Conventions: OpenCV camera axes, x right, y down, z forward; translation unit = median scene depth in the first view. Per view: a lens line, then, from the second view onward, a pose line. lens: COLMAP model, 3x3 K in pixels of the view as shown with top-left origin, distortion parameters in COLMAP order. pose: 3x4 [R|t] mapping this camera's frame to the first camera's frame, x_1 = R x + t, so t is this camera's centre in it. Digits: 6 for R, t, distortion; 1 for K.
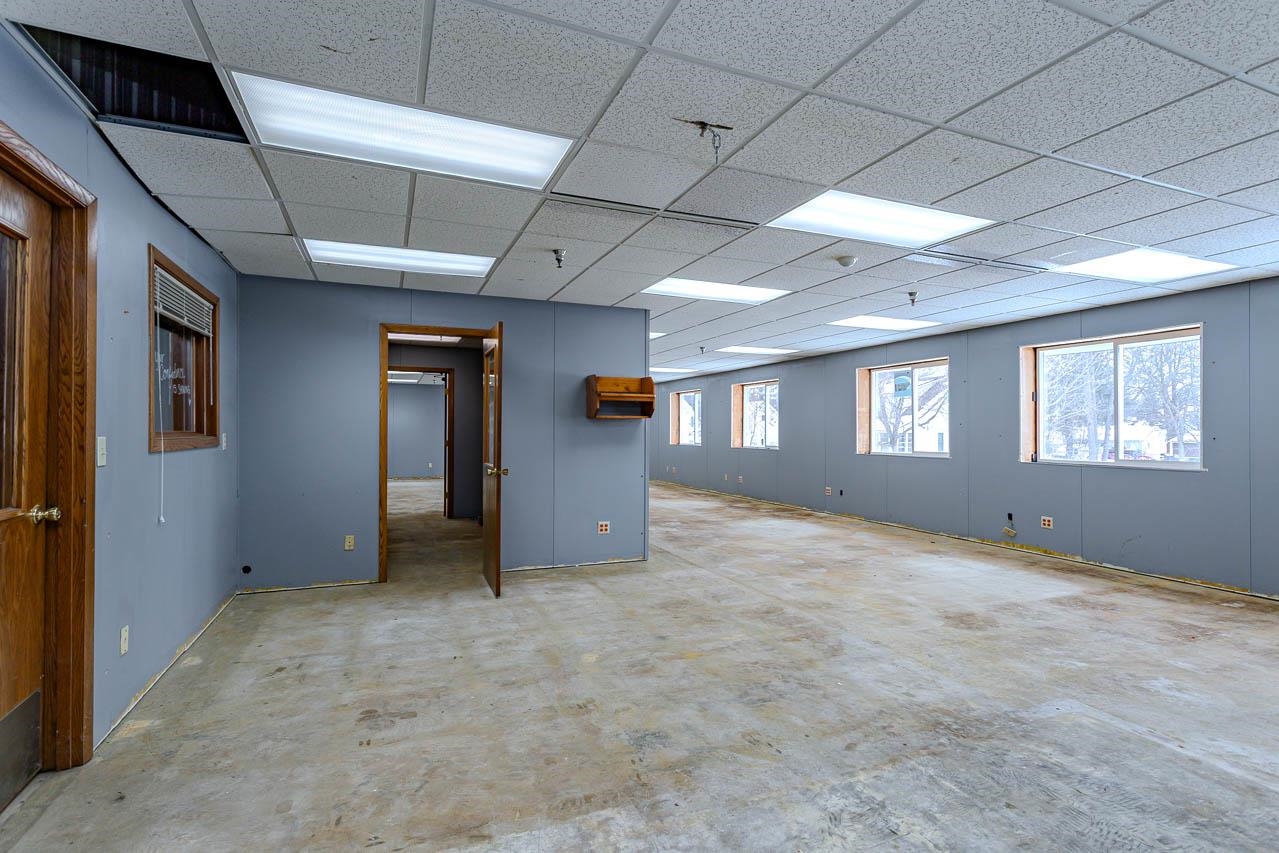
lens RADIAL K [[615.2, 0, 637.9], [0, 615.2, 427.1], [0, 0, 1]] dist [0.003158, 0.001782]
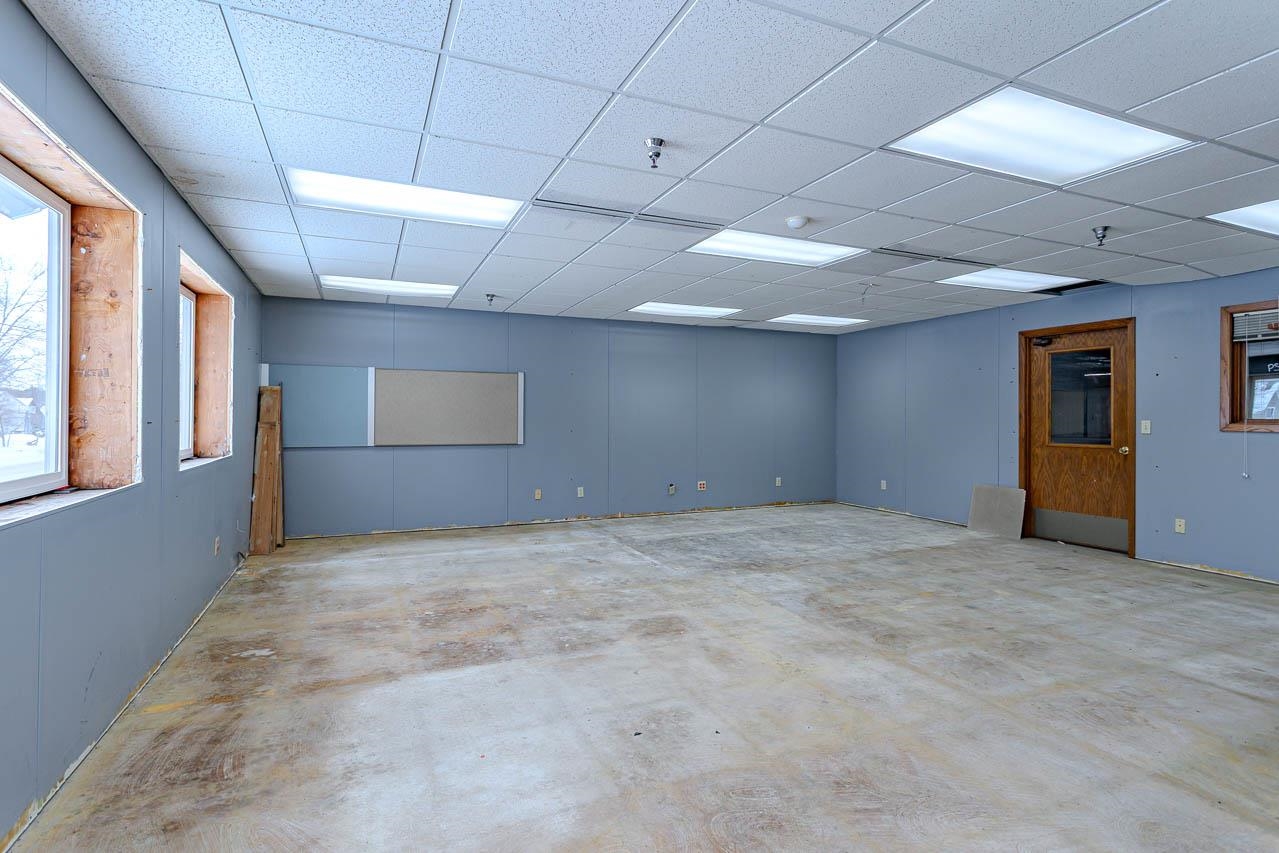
lens RADIAL K [[615.2, 0, 638.8], [0, 615.2, 417.2], [0, 0, 1]] dist [0.003158, 0.001782]
pose [[-0.999694, -0.006967, -0.023740, 0.599002], [-0.006787, 0.999948, -0.007649, 0.020186], [0.023792, -0.007485, -0.999689, 1.910309]]
